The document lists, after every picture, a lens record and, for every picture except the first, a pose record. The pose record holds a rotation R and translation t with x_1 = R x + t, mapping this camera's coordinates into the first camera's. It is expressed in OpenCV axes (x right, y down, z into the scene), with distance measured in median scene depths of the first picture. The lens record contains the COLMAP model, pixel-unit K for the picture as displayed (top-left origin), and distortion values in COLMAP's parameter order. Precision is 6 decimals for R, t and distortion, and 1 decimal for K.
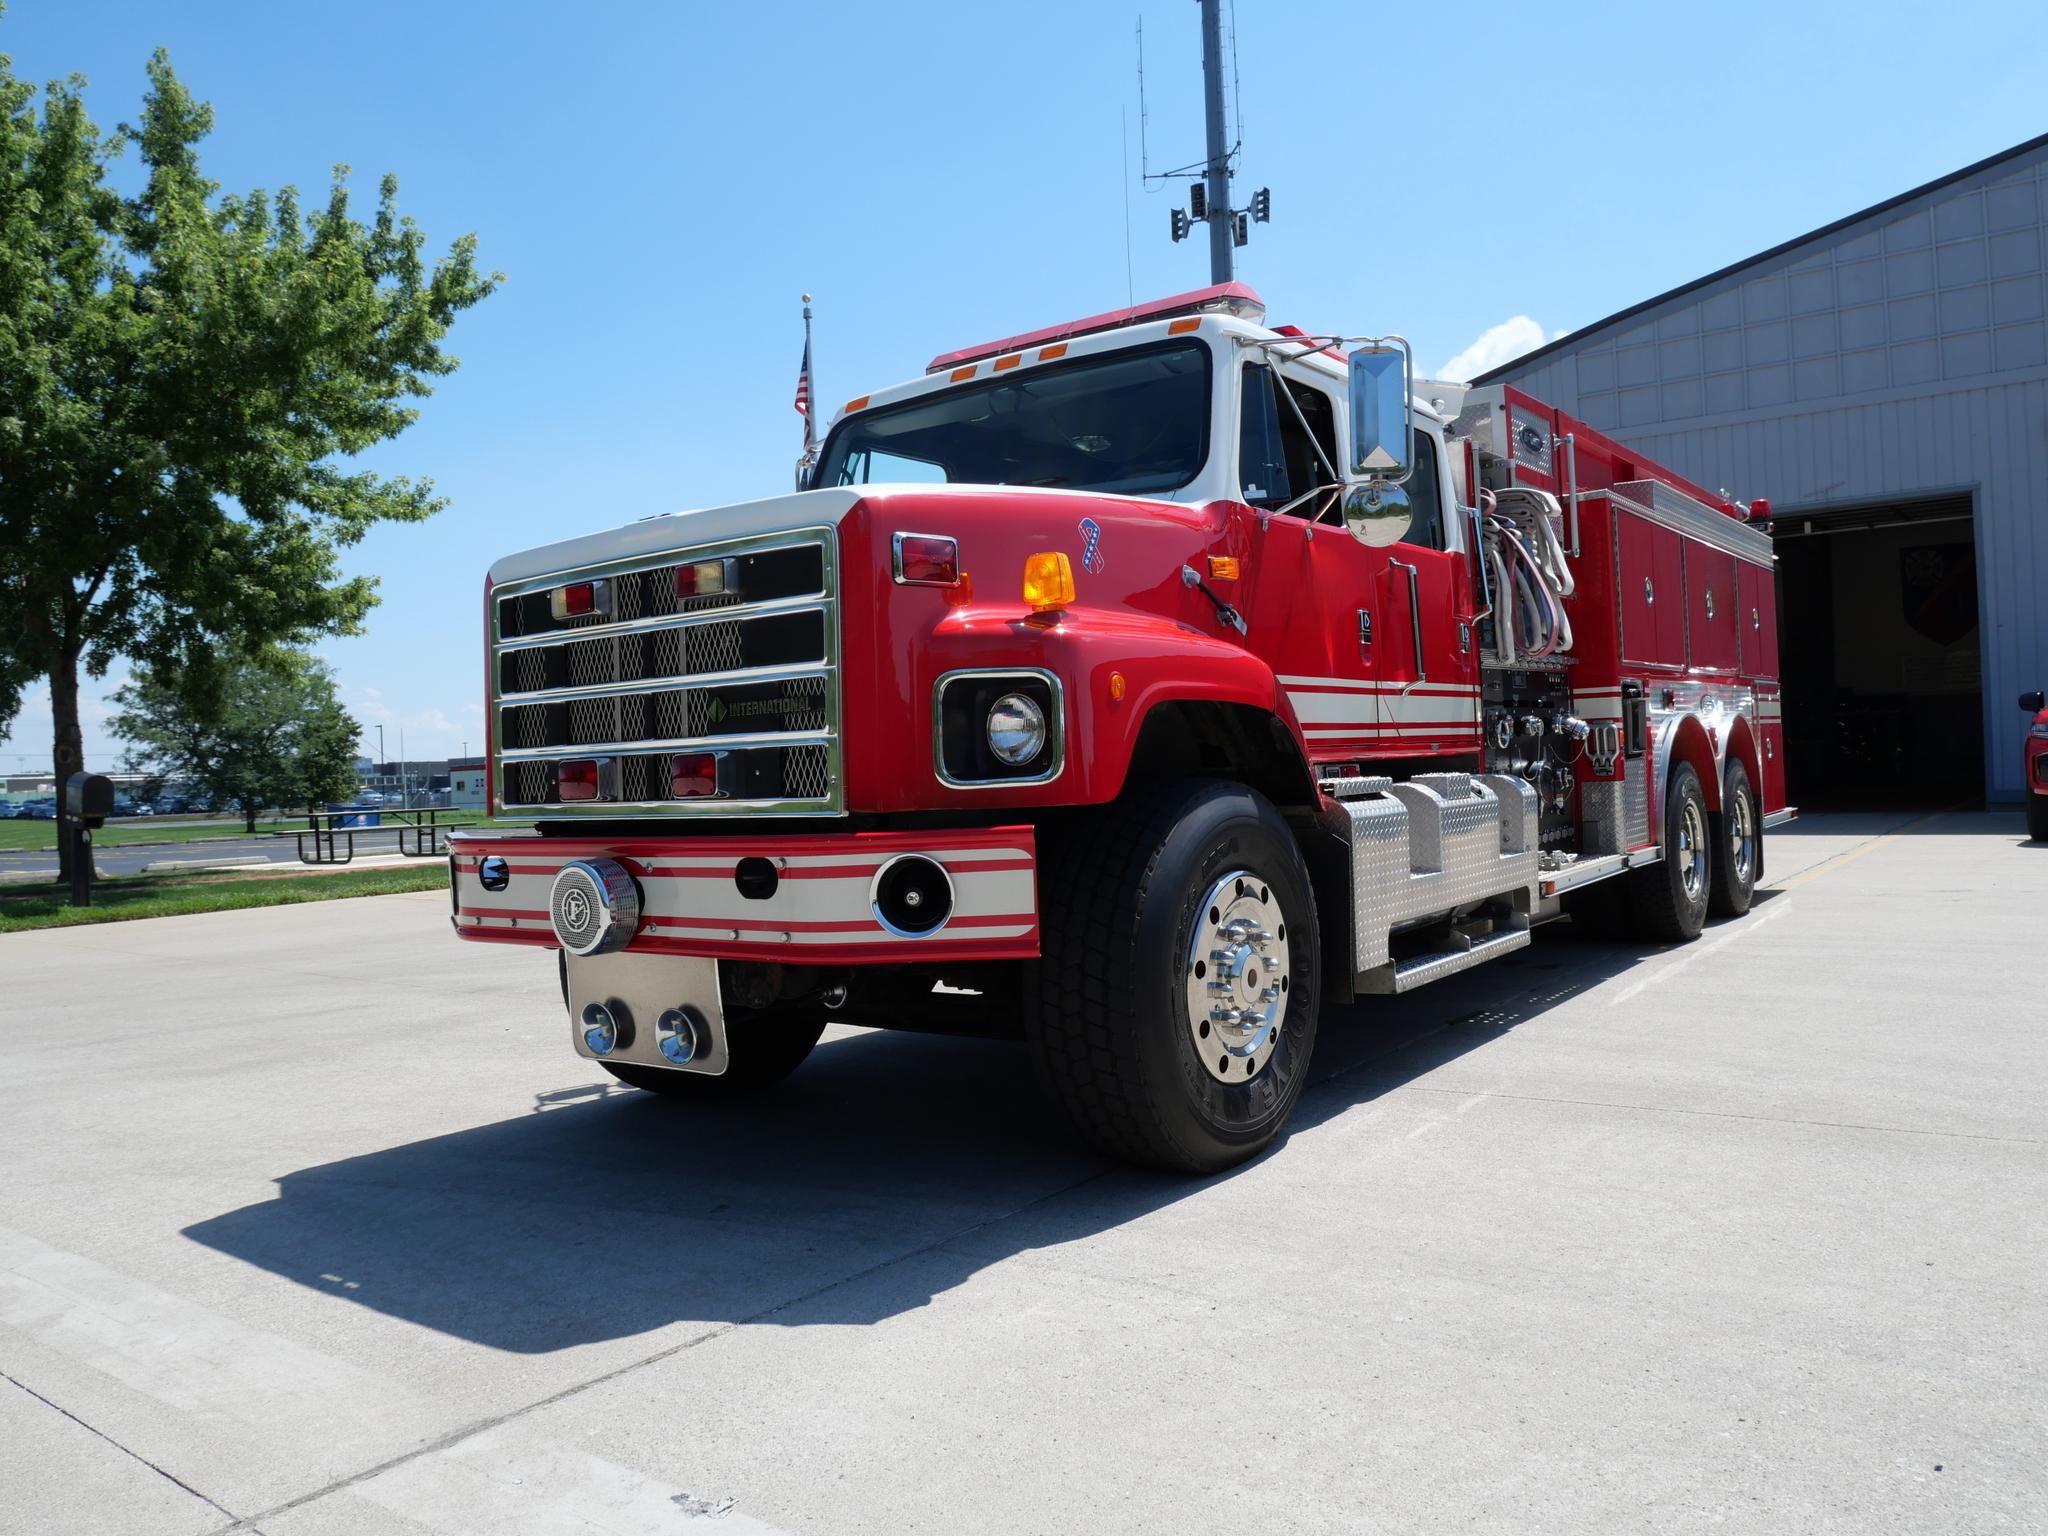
lens RADIAL K [[1493.3, 0, 1021.0], [0, 1493.3, 762.9], [0, 0, 1]] dist [-0.070227, 0.023542]
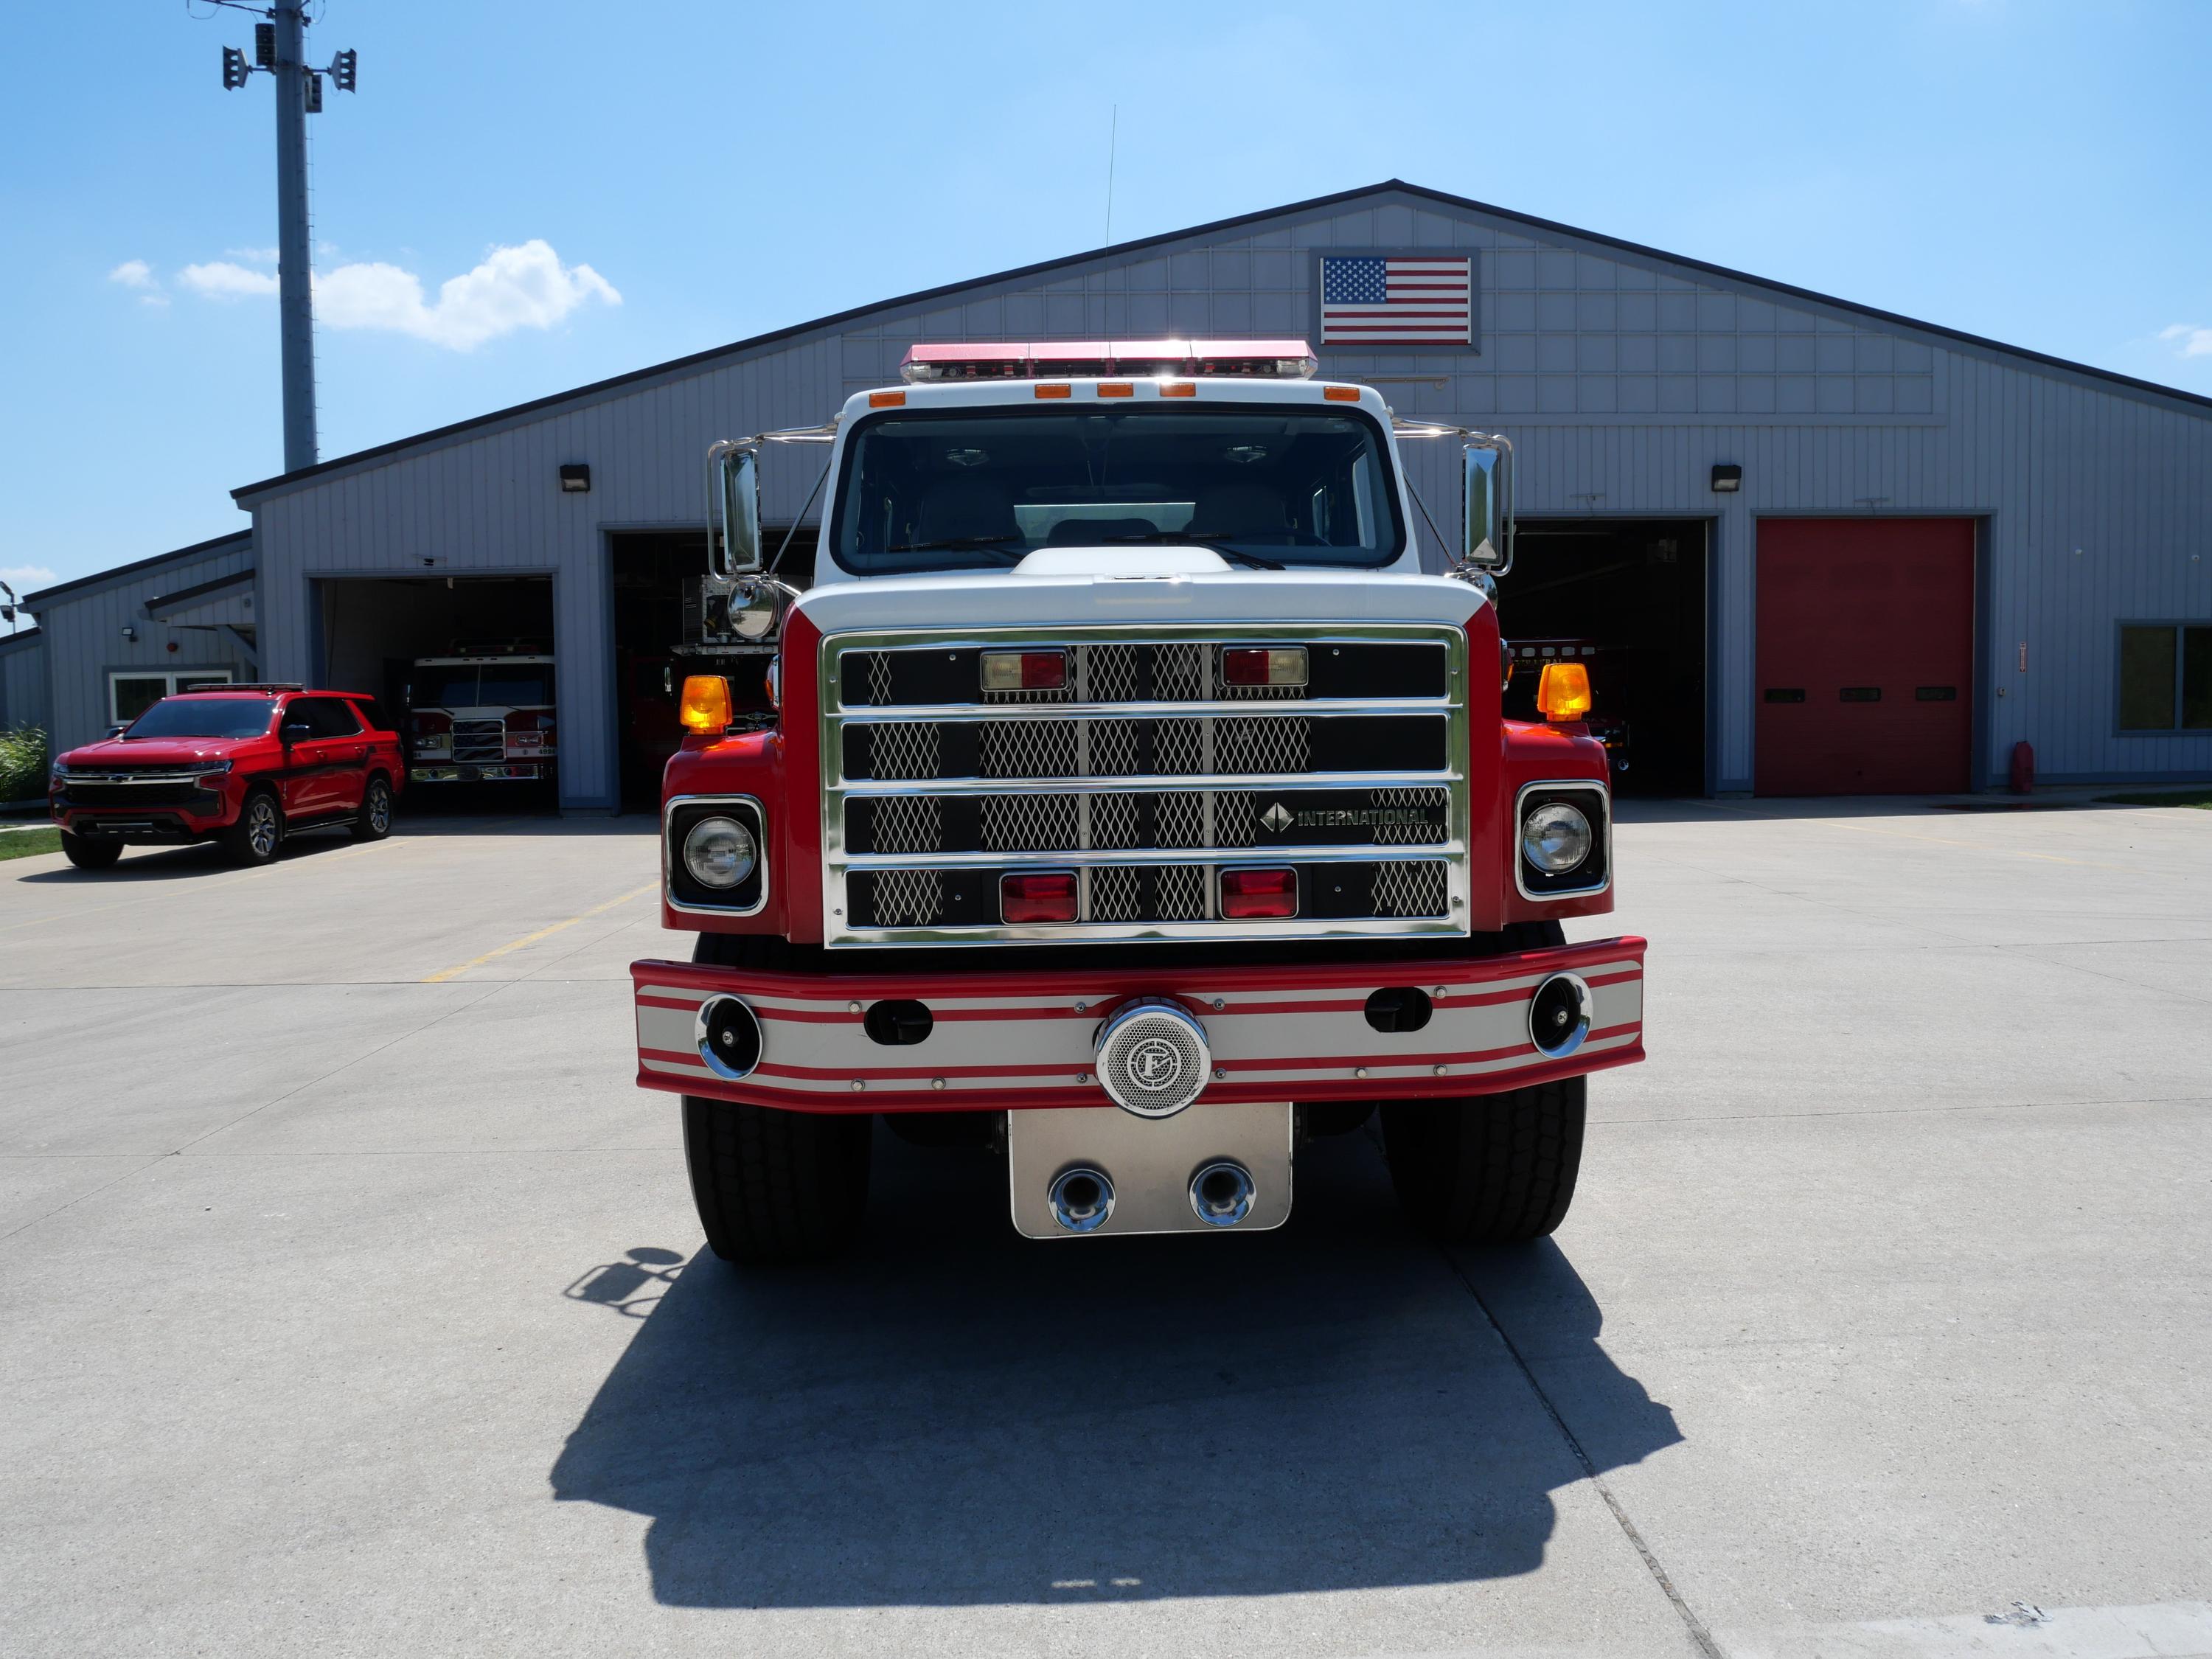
lens RADIAL K [[1612.9, 0, 1102.8], [0, 1612.9, 824.0], [0, 0, 1]] dist [-0.070227, 0.023542]
pose [[0.782050, -0.018832, 0.622931, -0.619163], [-0.016698, 0.998551, 0.051152, -0.055567], [-0.622992, -0.050405, 0.780603, 0.231647]]
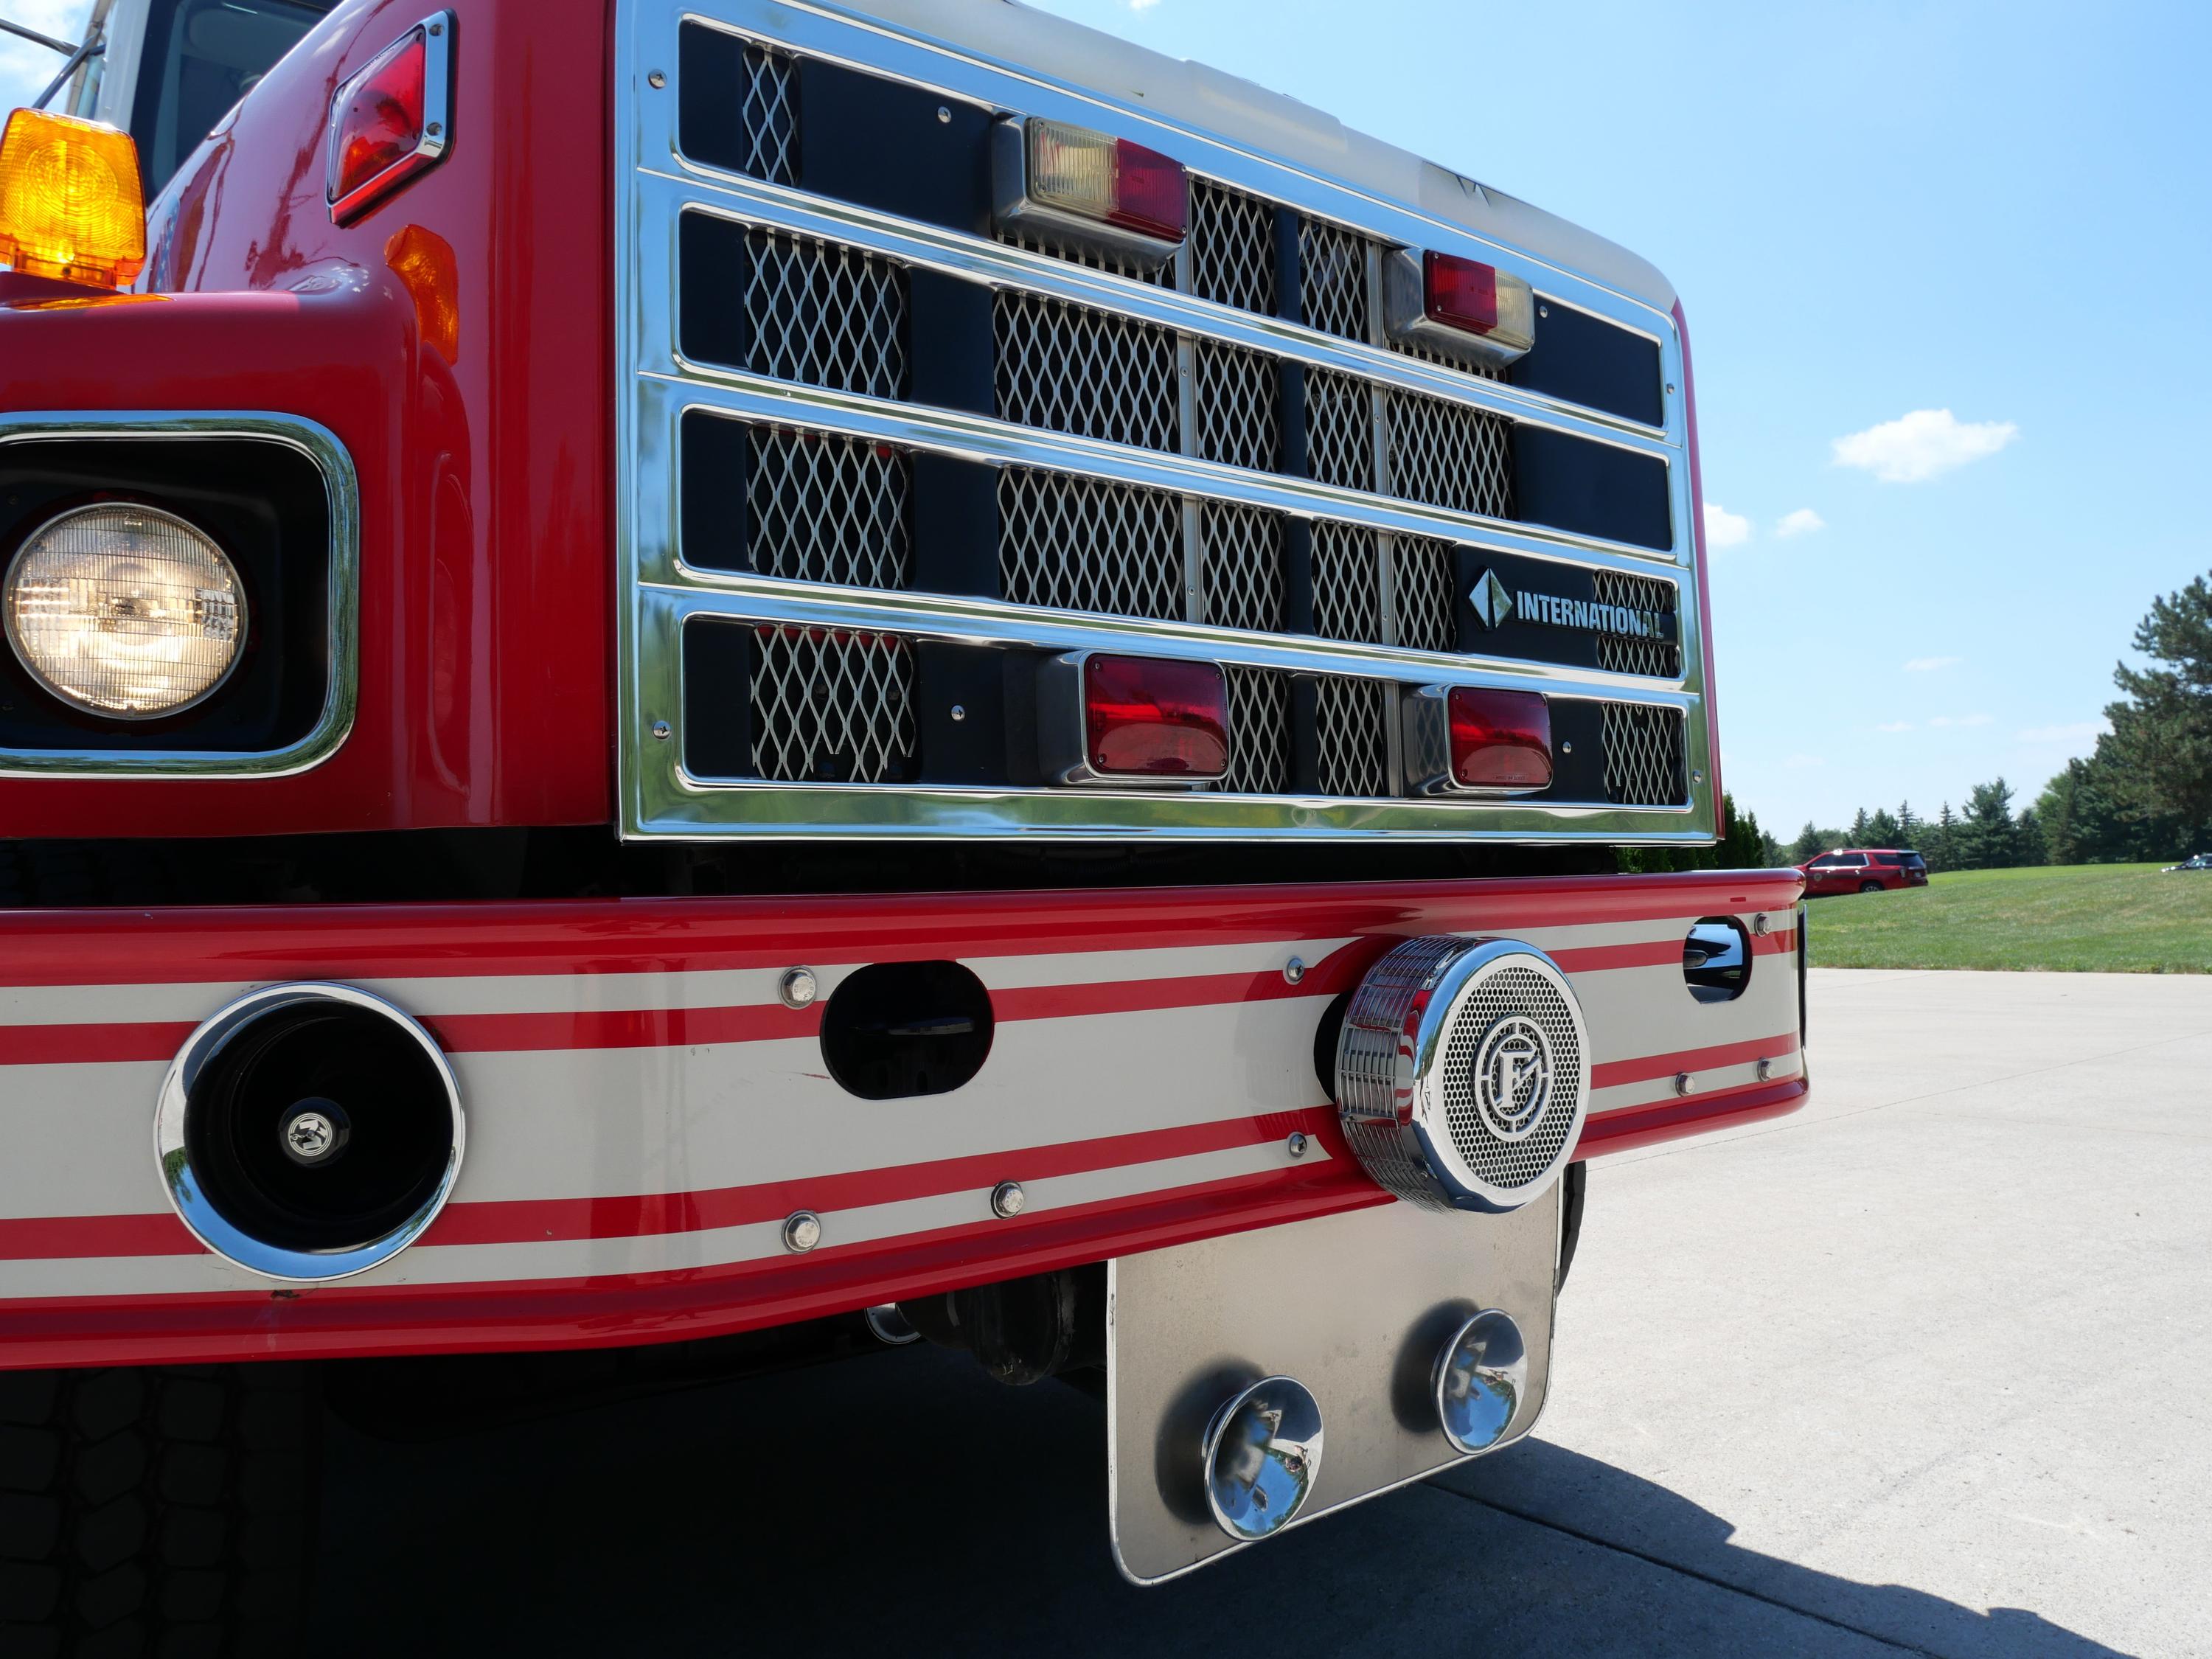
lens RADIAL K [[1637.8, 0, 1106.0], [0, 1637.8, 829.5], [0, 0, 1]] dist [-0.082436, 0.045813]
pose [[0.256218, 0.072793, 0.963874, -0.491812], [0.011749, 0.996852, -0.078407, 0.049585], [-0.966548, 0.031414, 0.254556, 0.701906]]
